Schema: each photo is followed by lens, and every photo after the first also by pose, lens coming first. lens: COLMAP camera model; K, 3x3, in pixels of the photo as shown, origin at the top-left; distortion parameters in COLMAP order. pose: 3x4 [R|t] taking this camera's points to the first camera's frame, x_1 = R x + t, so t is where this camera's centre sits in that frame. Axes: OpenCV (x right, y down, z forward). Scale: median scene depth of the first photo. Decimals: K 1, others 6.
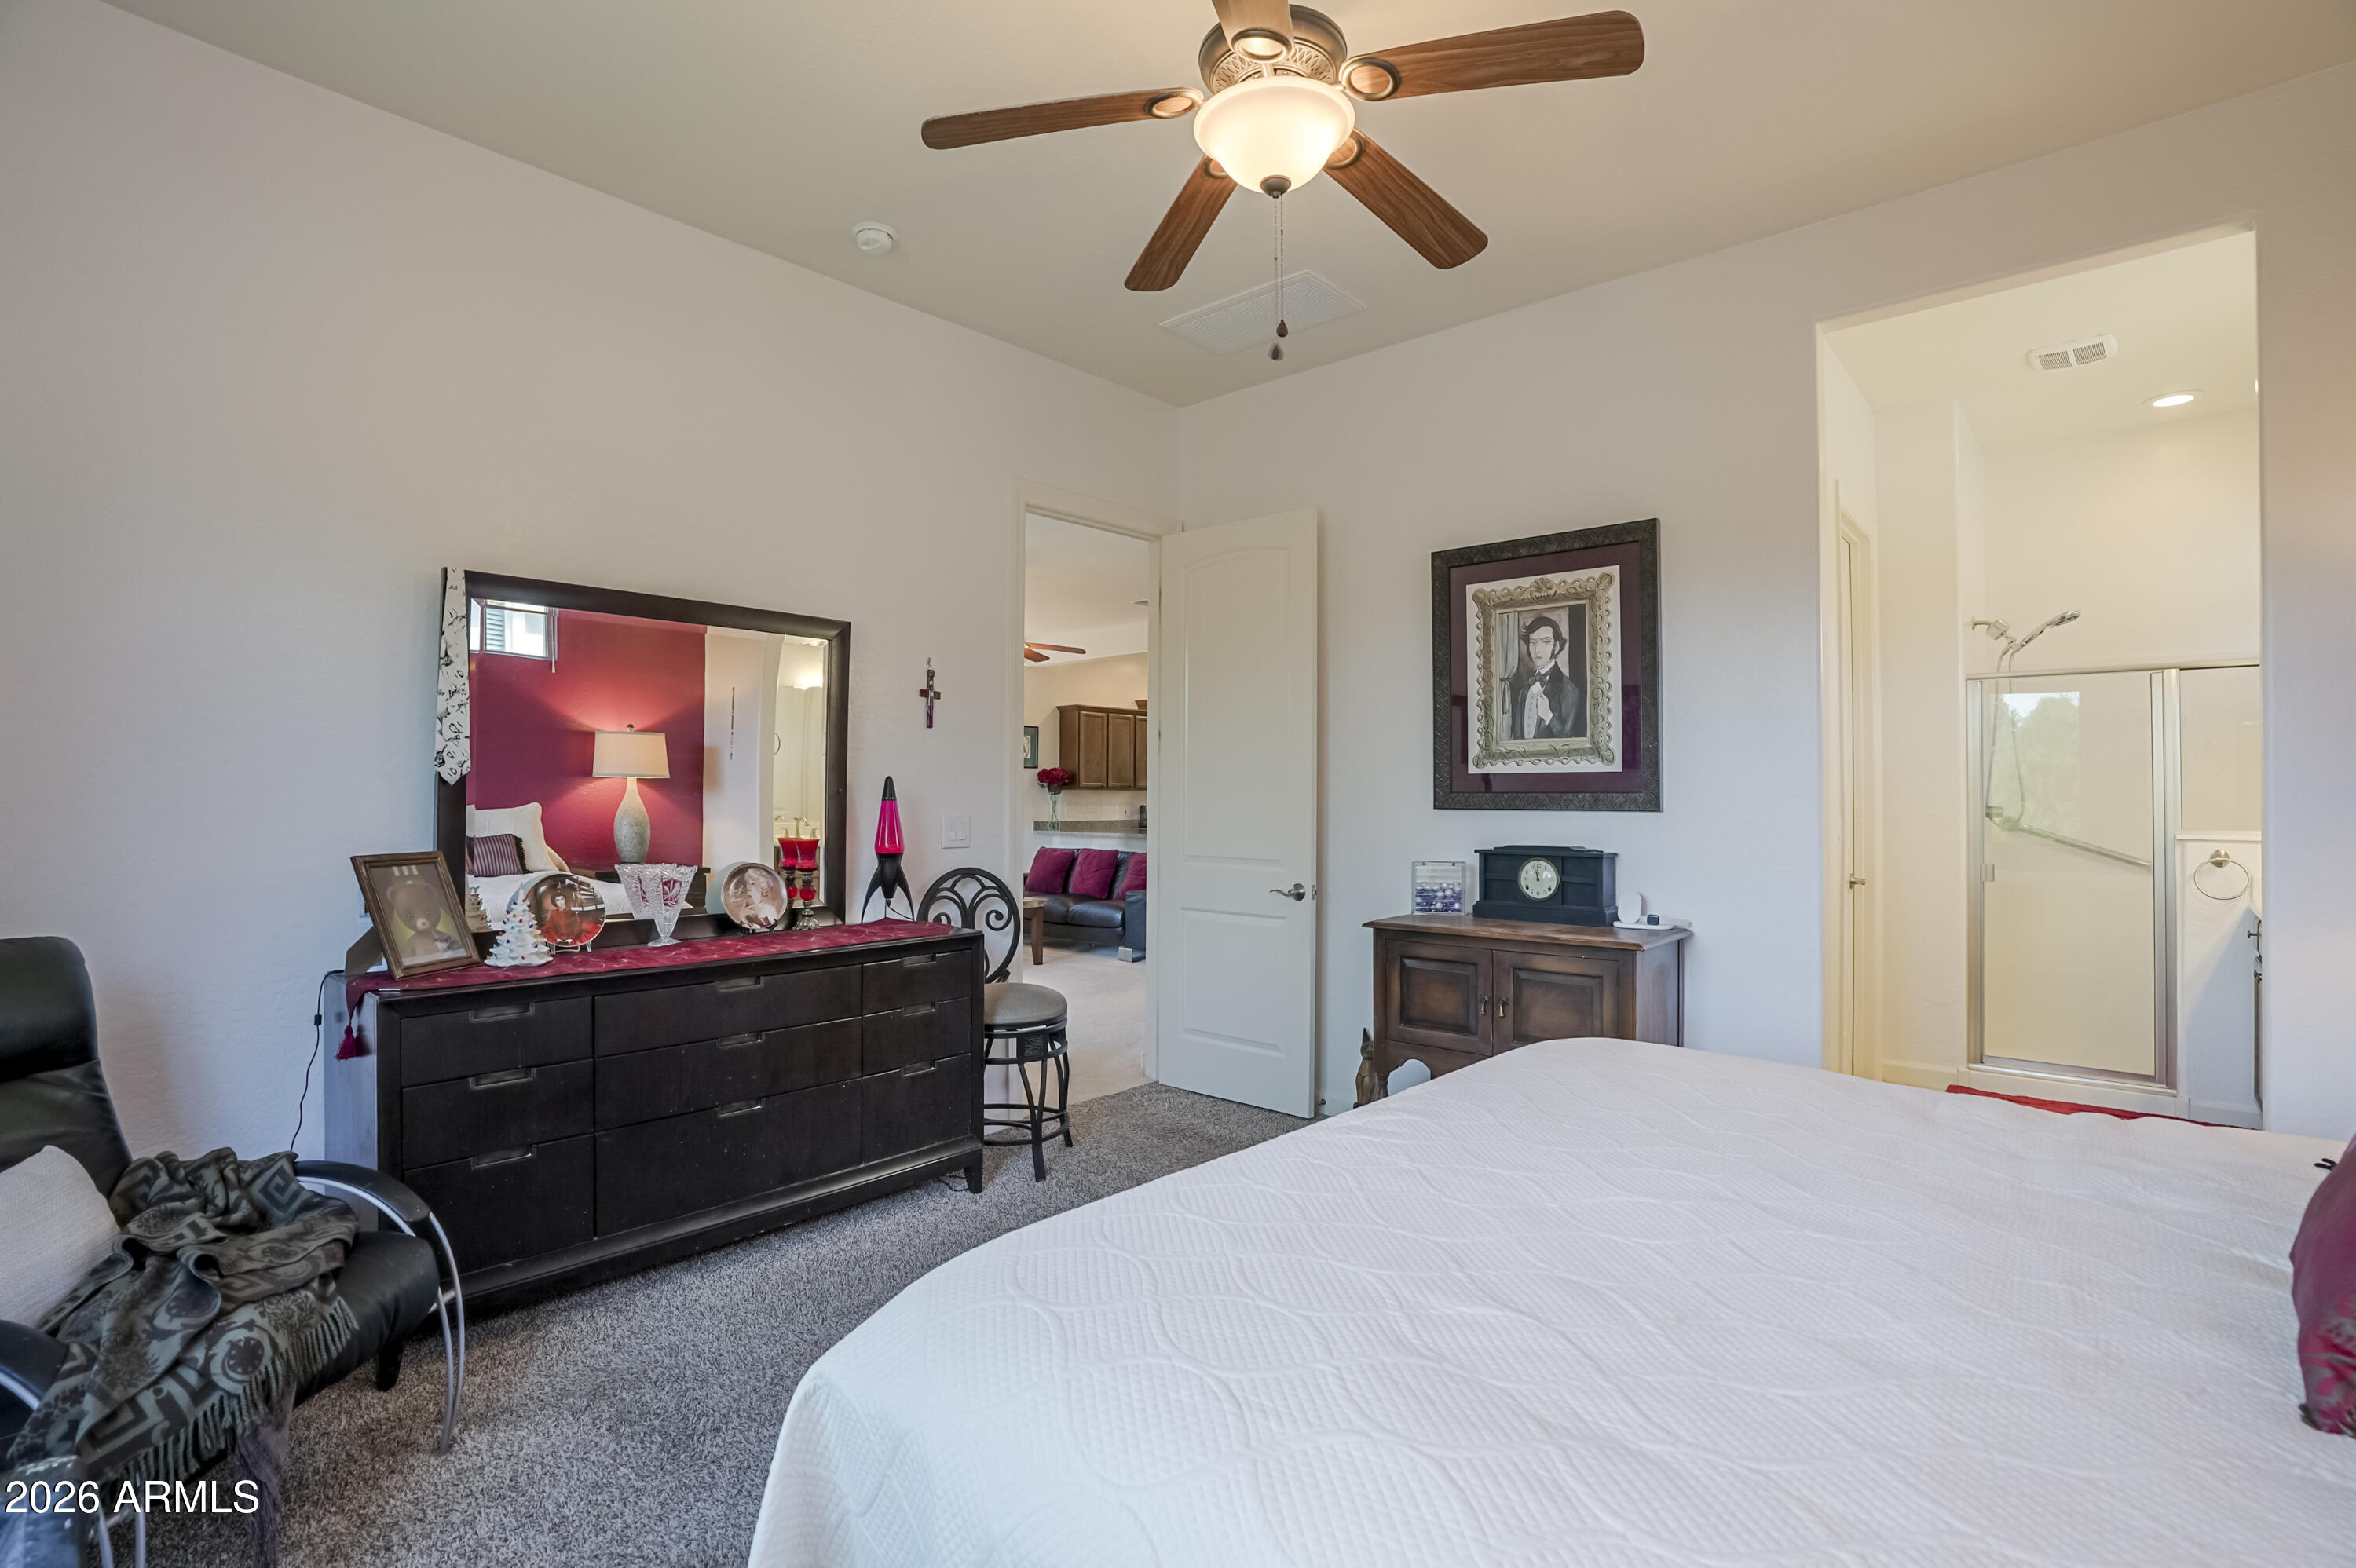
lens RADIAL K [[1093.1, 0, 1183.3], [0, 1093.1, 783.0], [0, 0, 1]] dist [-0.069937, 0.026339]
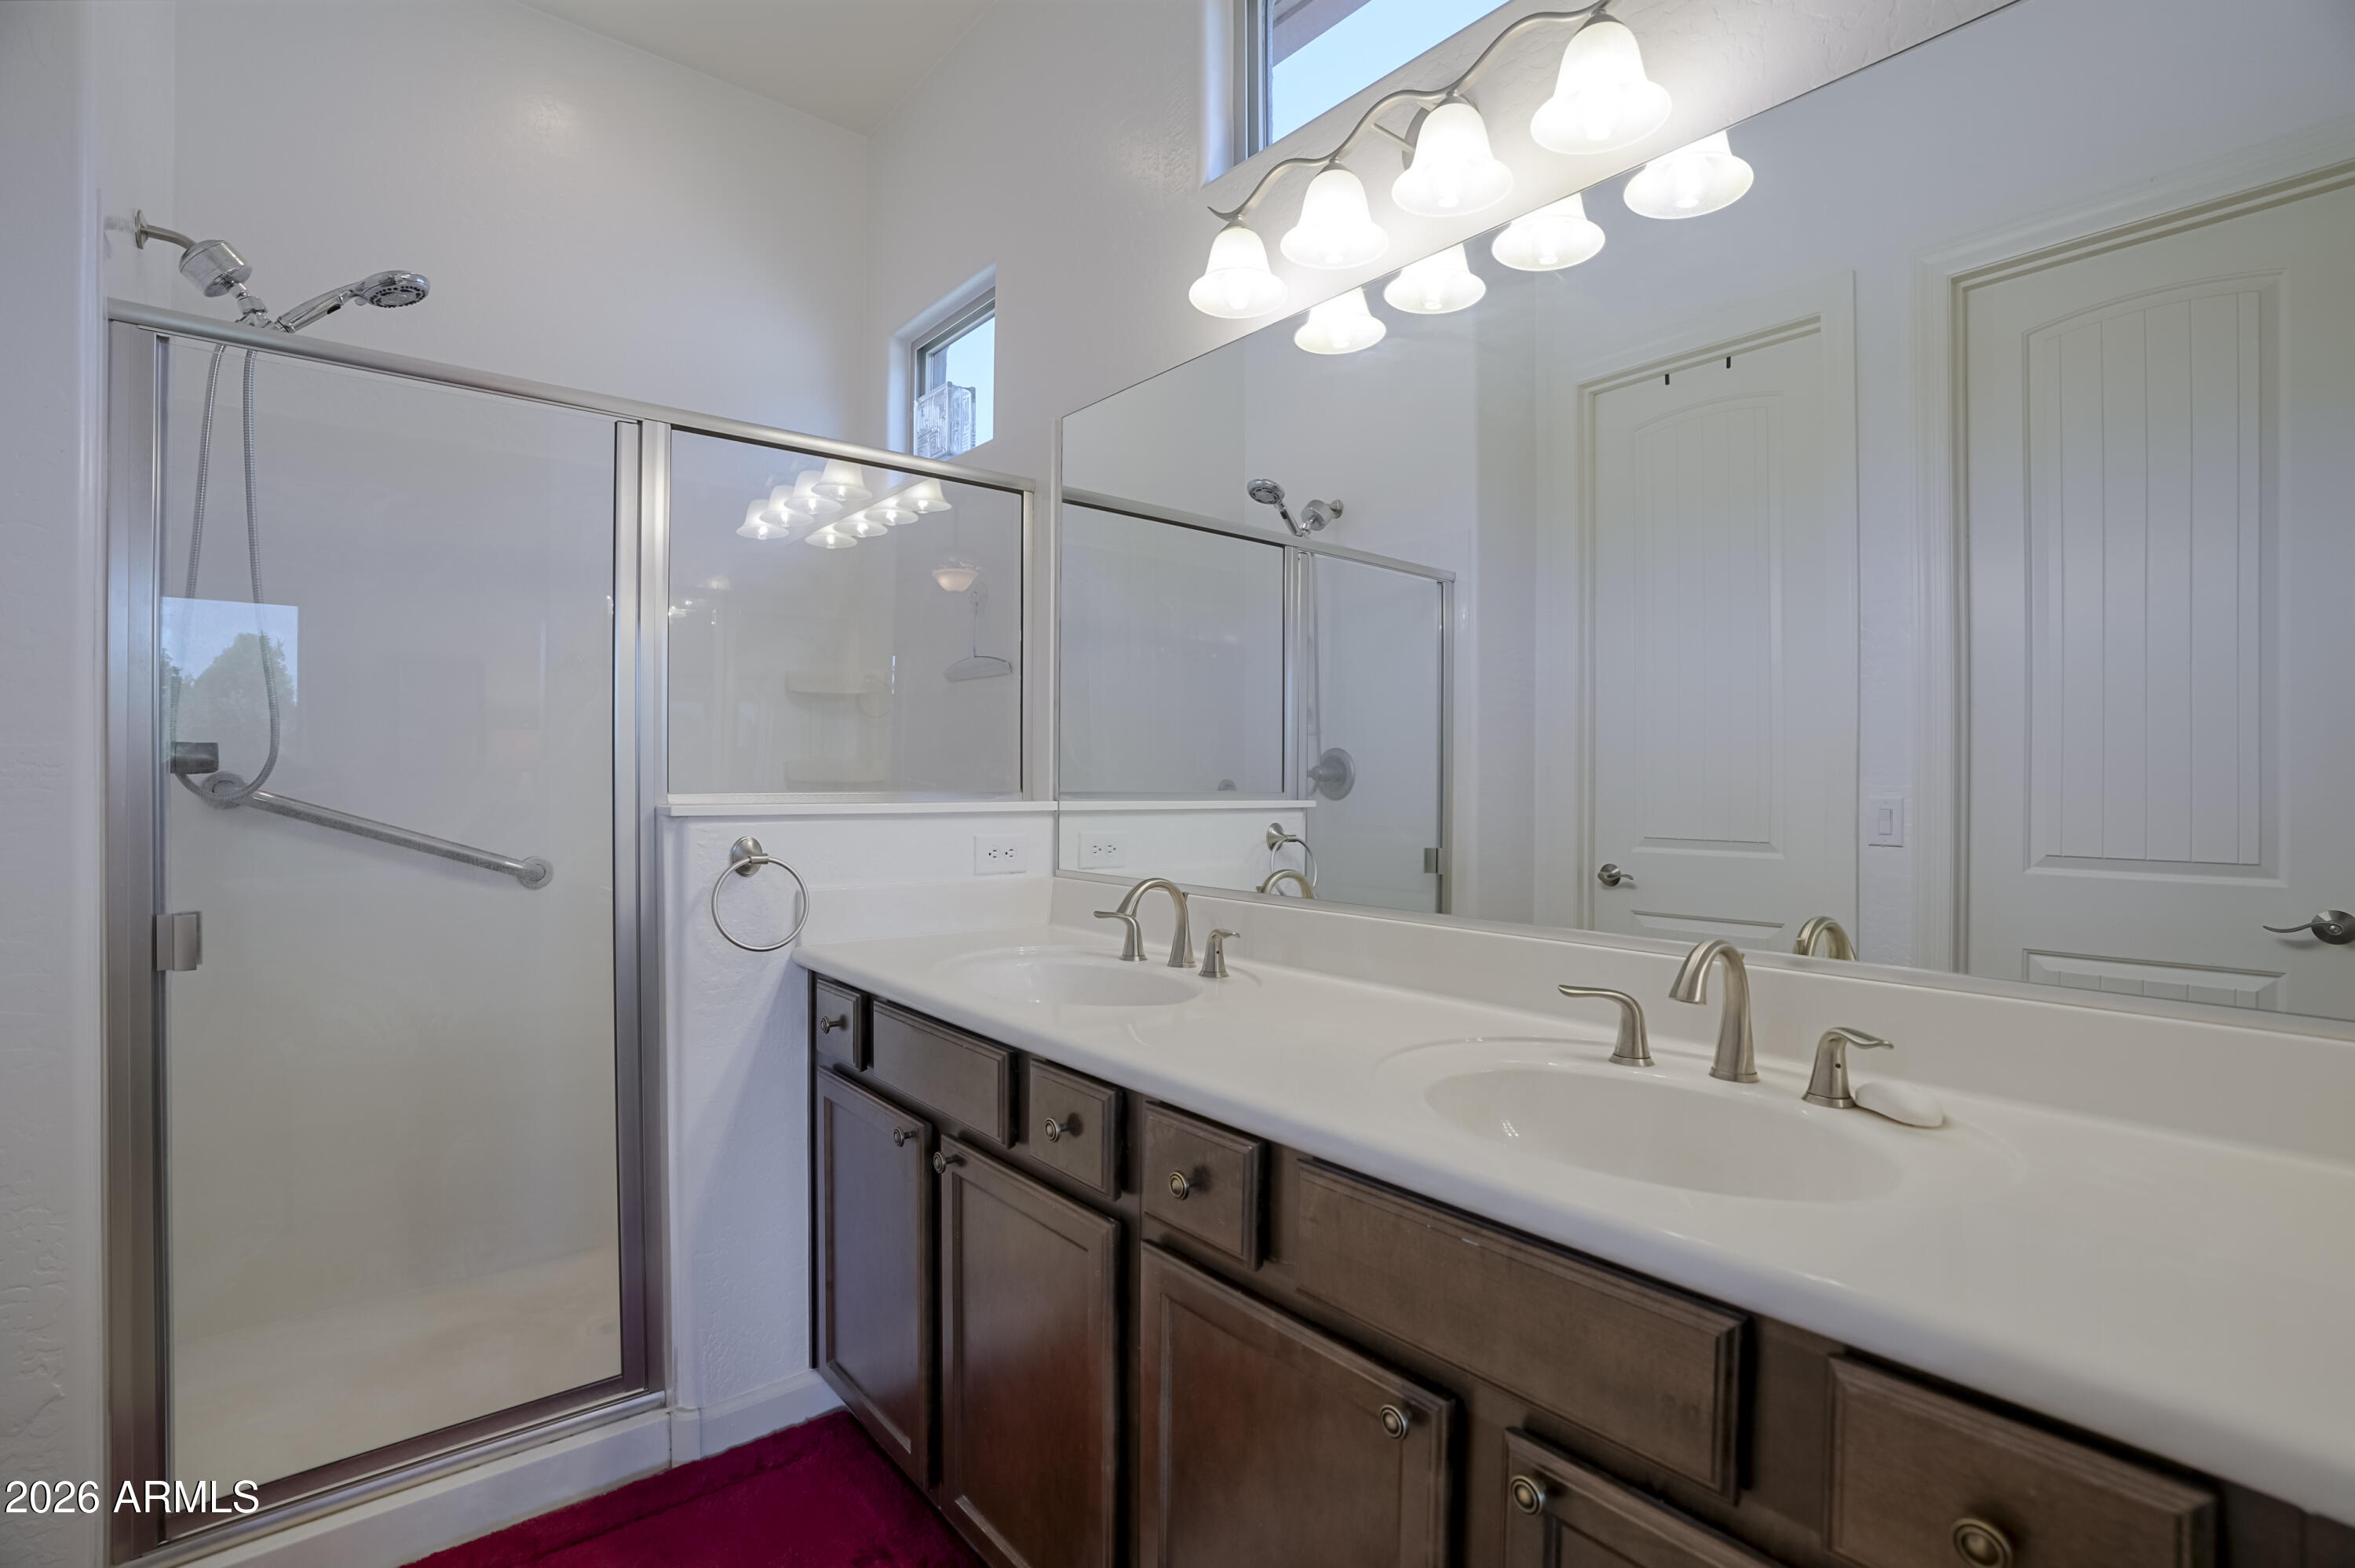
lens RADIAL K [[1092.6, 0, 1182.8], [0, 1092.6, 783.0], [0, 0, 1]] dist [-0.069937, 0.026339]
pose [[0.133203, -0.006742, 0.991066, 0.483260], [-0.016858, 0.999817, 0.009068, 0.028680], [-0.990945, -0.017915, 0.133065, 0.653150]]
